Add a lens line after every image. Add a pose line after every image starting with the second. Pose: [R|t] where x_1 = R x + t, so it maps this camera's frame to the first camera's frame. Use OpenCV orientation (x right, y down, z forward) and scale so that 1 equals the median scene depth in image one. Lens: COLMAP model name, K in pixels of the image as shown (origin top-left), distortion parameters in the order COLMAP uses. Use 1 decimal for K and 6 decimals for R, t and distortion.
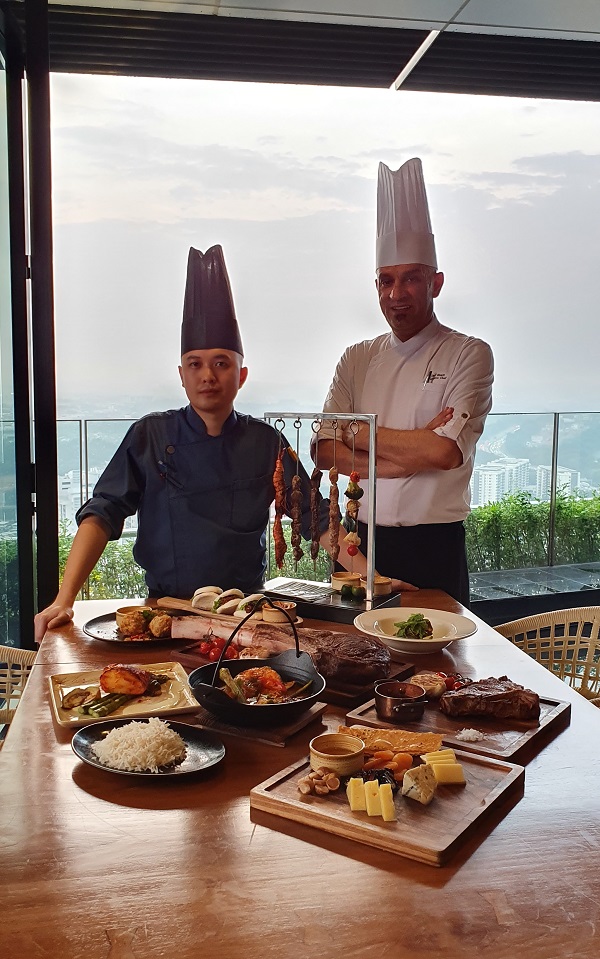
lens RADIAL K [[775.8, 0, 286.0], [0, 775.8, 477.0], [0, 0, 1]] dist [0.239030, -0.634499]
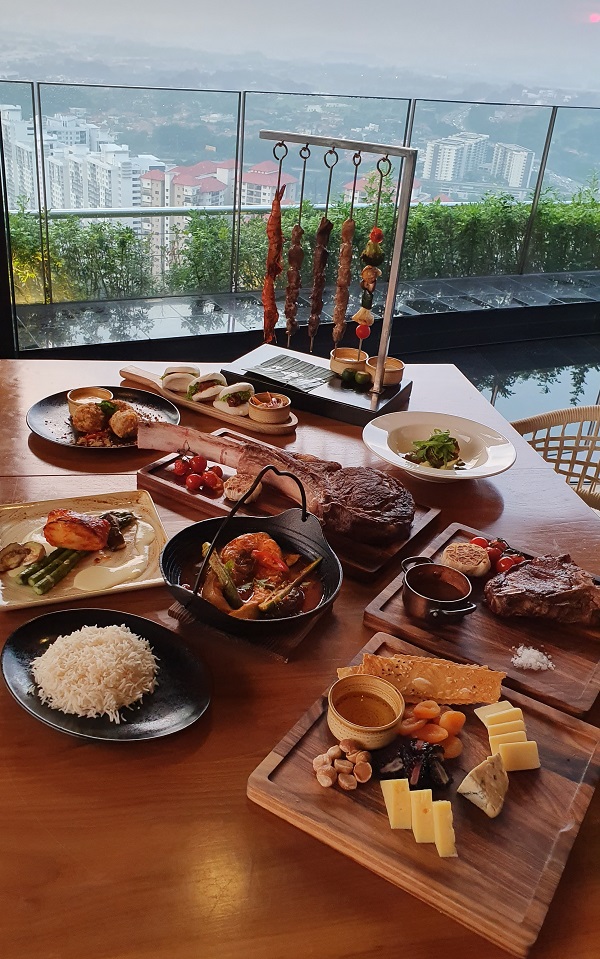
lens RADIAL K [[775.8, 0, 286.0], [0, 775.8, 477.0], [0, 0, 1]] dist [0.239030, -0.634499]
pose [[0.997827, 0.043426, 0.049550, -0.043225], [-0.058590, 0.928828, 0.365848, -0.091742], [-0.030136, -0.367956, 0.929355, 0.320056]]
